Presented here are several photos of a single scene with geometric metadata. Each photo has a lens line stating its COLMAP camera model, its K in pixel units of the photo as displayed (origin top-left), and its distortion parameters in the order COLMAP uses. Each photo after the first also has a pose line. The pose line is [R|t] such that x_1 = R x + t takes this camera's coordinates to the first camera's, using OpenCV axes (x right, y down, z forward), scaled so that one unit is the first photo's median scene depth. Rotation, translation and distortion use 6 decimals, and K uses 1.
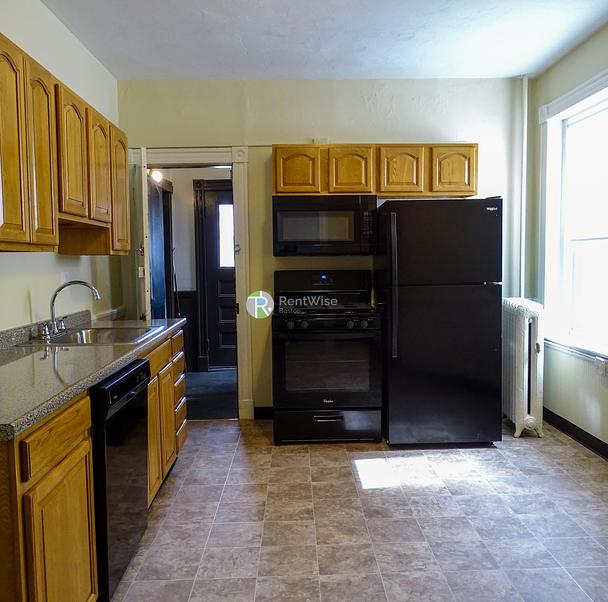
lens RADIAL K [[587.1, 0, 303.4], [0, 587.1, 301.2], [0, 0, 1]] dist [-0.004658, 0.000000]
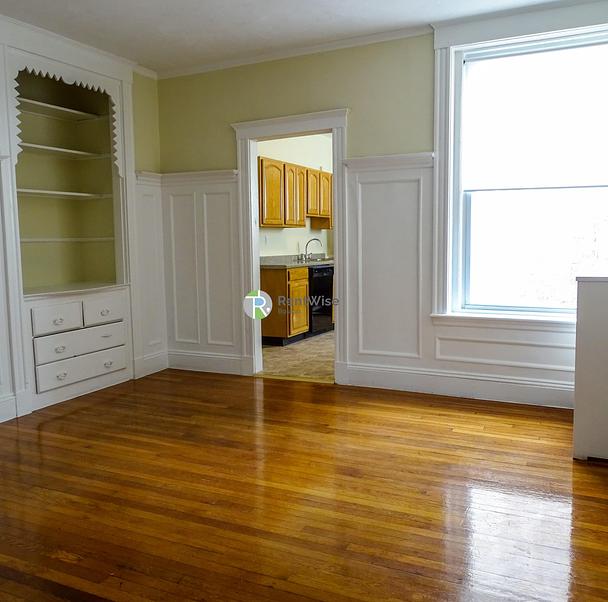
lens RADIAL K [[587.1, 0, 302.8], [0, 587.1, 300.4], [0, 0, 1]] dist [-0.004658, 0.000000]
pose [[0.887284, 0.046082, -0.458915, 0.829442], [-0.027174, 0.998491, 0.047724, 0.123975], [0.460422, -0.029874, 0.887197, -1.441736]]
